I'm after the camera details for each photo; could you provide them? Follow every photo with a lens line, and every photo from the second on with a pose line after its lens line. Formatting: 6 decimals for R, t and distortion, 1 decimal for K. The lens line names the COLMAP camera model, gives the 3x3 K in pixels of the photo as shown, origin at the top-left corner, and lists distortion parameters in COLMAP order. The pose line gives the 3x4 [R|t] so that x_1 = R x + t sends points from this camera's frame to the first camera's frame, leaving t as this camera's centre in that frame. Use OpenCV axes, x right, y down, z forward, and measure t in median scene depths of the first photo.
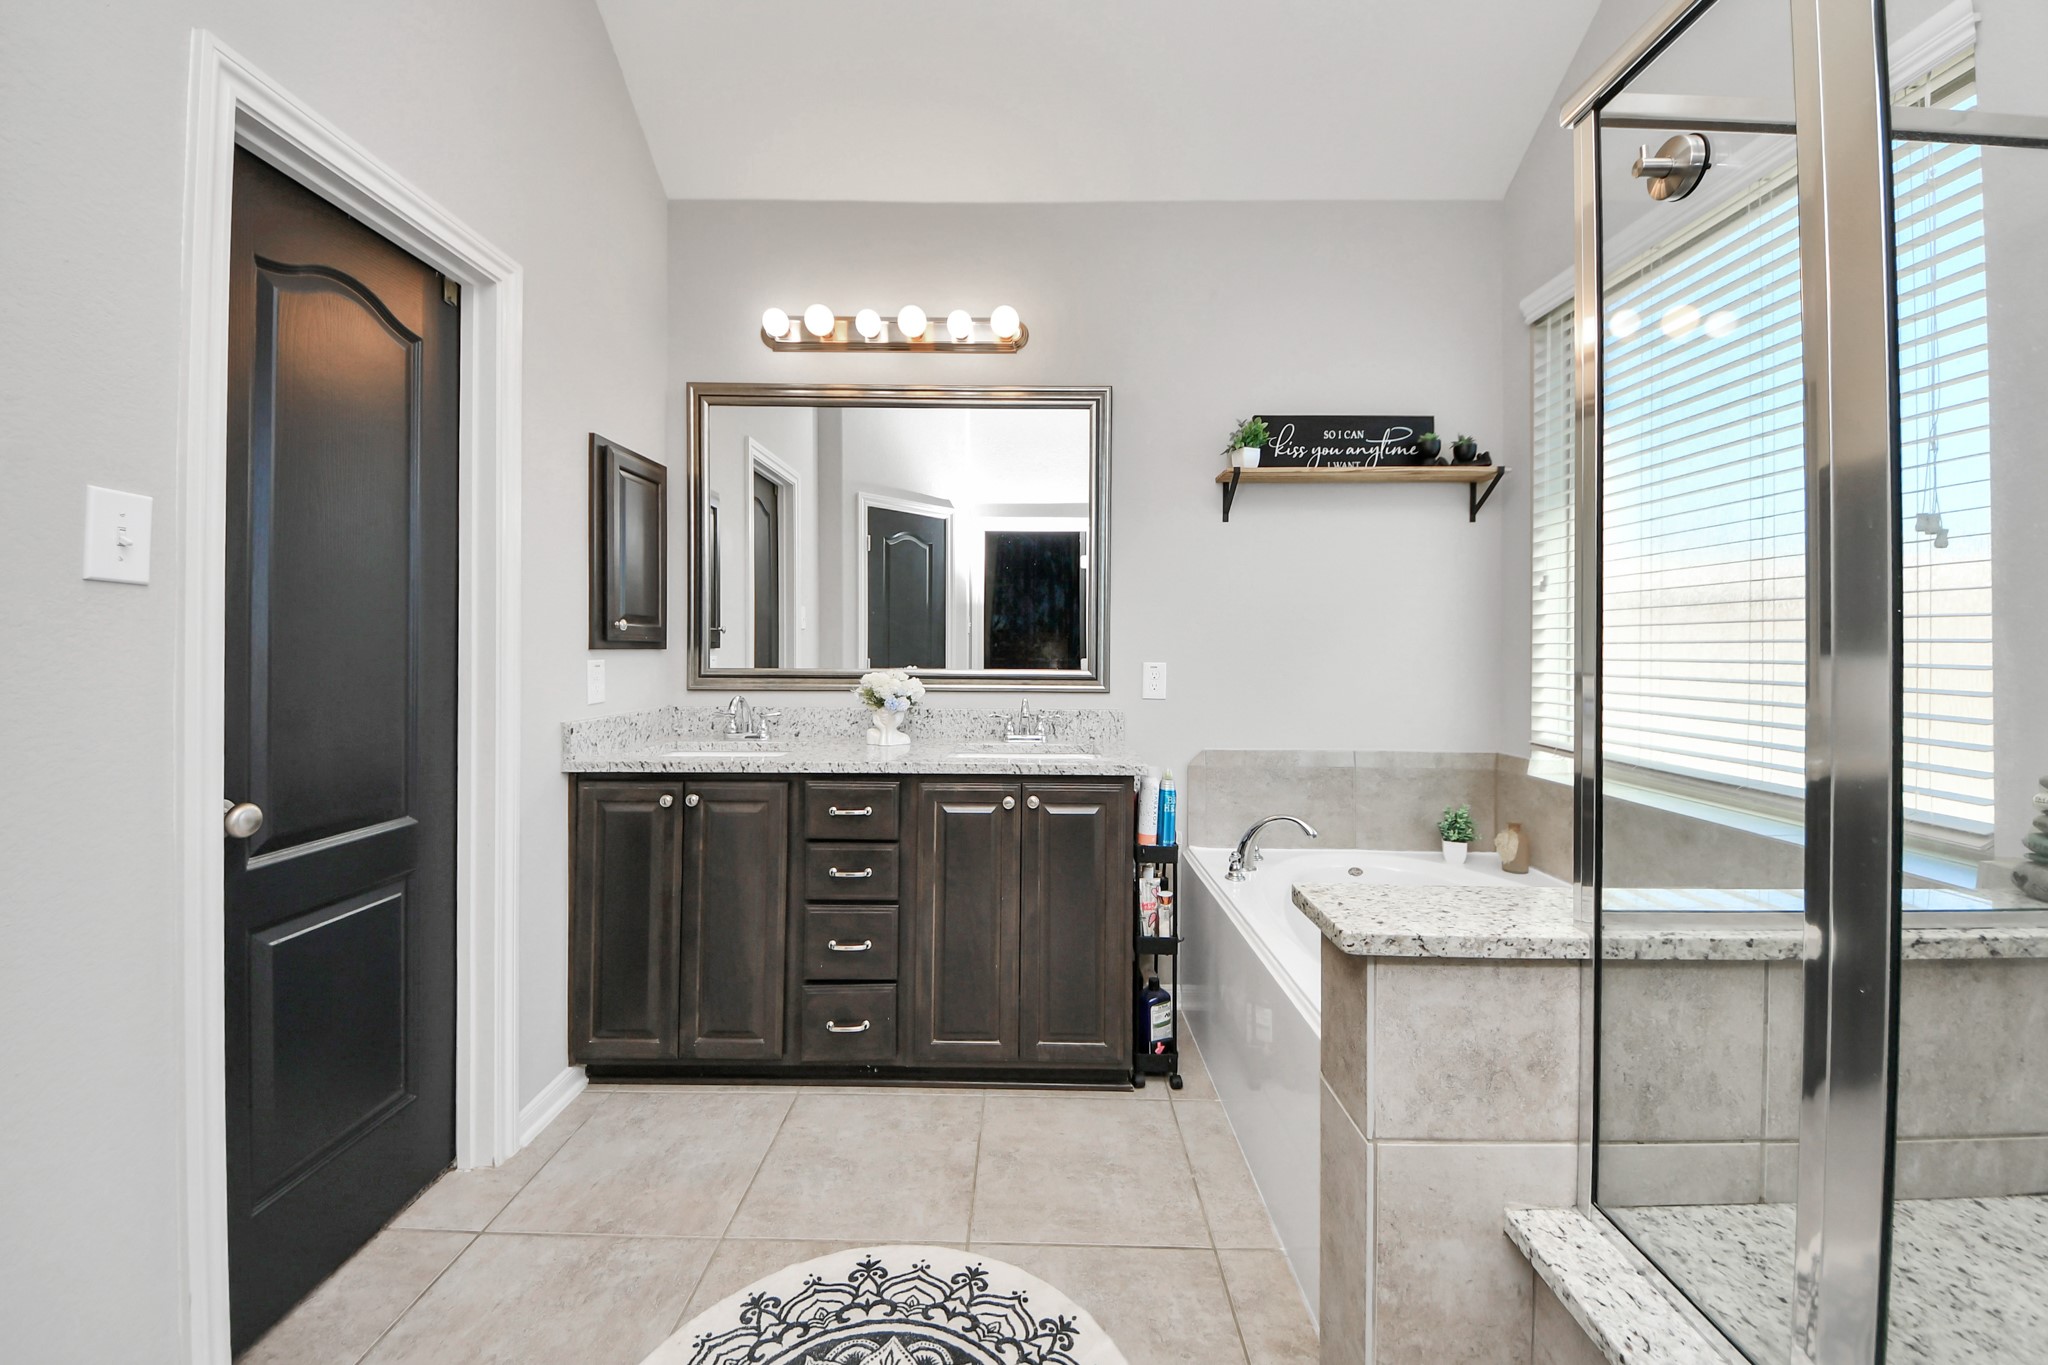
lens RADIAL K [[751.2, 0, 1019.5], [0, 751.2, 678.8], [0, 0, 1]] dist [0.048541, -0.022999]
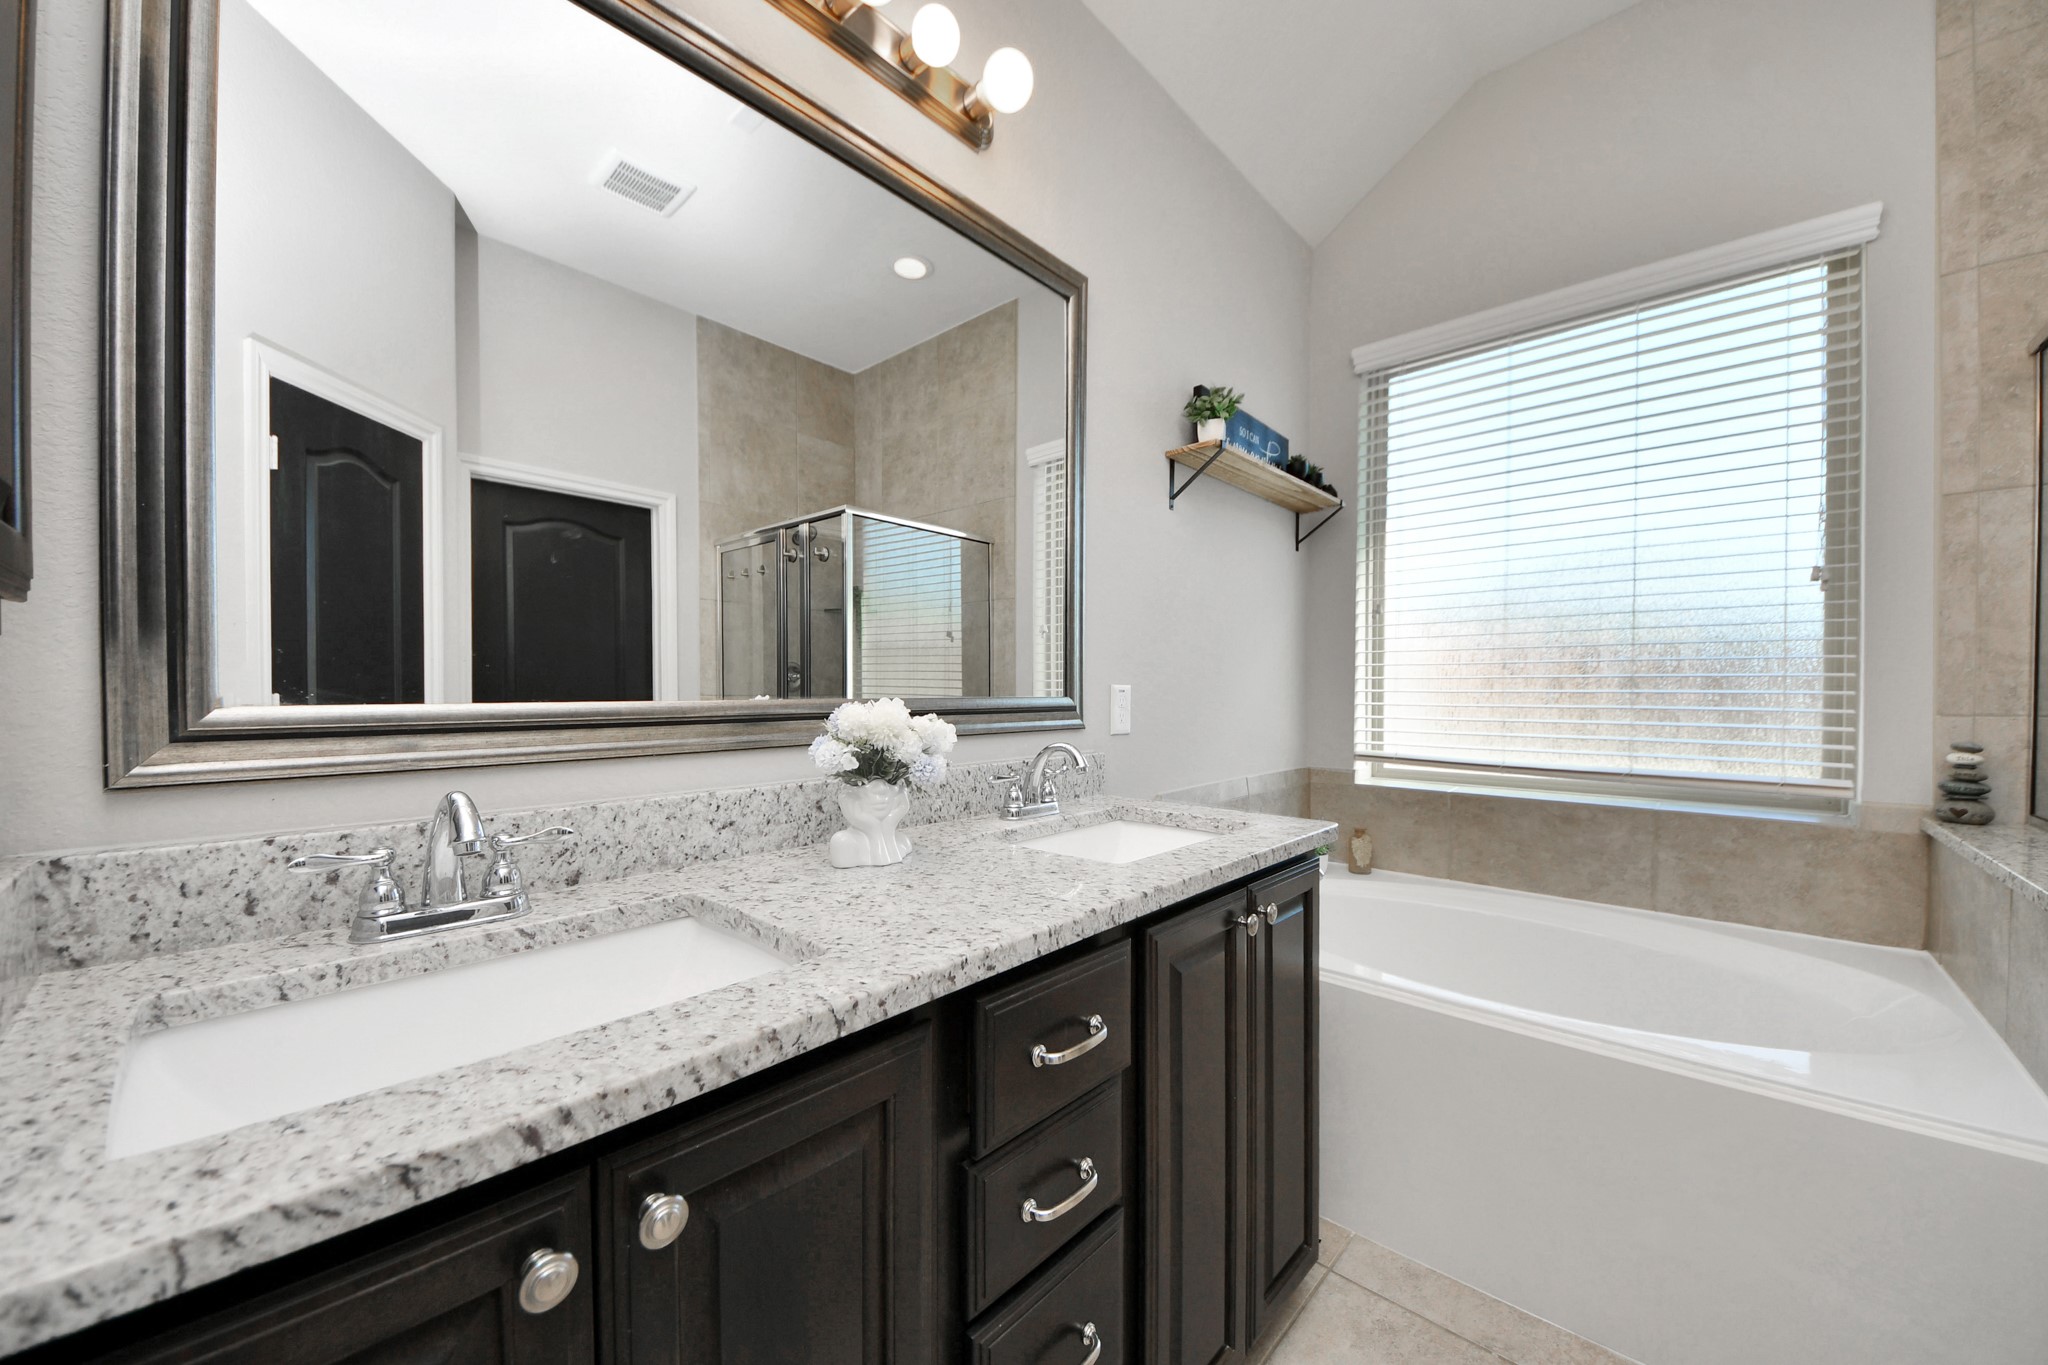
lens RADIAL K [[751.2, 0, 1019.5], [0, 751.2, 678.8], [0, 0, 1]] dist [0.048541, -0.022999]
pose [[0.668190, 0.001357, 0.743989, -0.460861], [0.032759, 0.998975, -0.031243, -0.006621], [-0.743269, 0.045248, 0.667461, 0.624829]]
